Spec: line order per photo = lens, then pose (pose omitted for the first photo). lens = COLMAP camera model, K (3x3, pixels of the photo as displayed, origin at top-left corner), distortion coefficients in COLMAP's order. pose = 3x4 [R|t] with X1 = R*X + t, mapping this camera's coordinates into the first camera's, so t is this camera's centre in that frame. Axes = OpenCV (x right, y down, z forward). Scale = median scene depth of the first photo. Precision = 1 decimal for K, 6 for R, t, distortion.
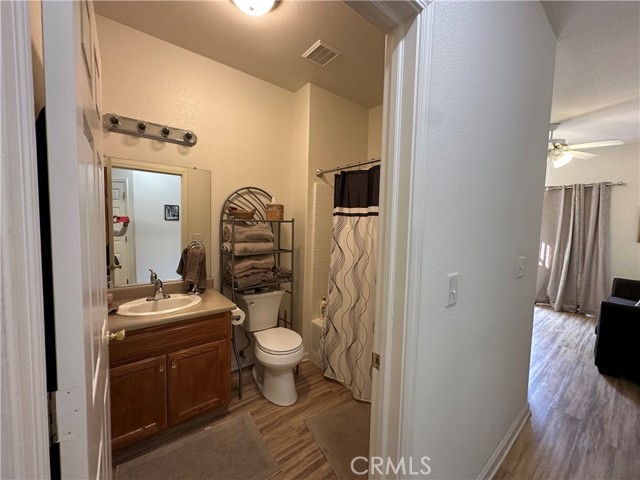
lens RADIAL K [[258.6, 0, 322.1], [0, 258.6, 240.2], [0, 0, 1]] dist [0.002310, 0.000995]
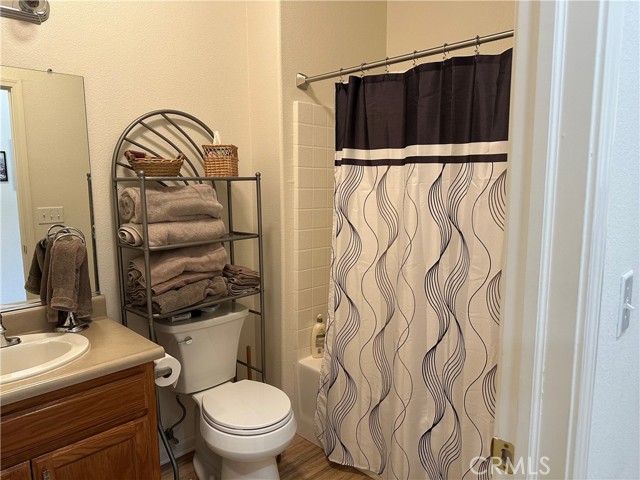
lens RADIAL K [[448.8, 0, 323.8], [0, 448.8, 243.1], [0, 0, 1]] dist [0.061303, -0.071439]
pose [[0.992649, -0.044857, 0.112410, -0.094516], [0.036088, 0.996232, 0.078862, -0.010068], [-0.115524, -0.074225, 0.990528, 0.089312]]
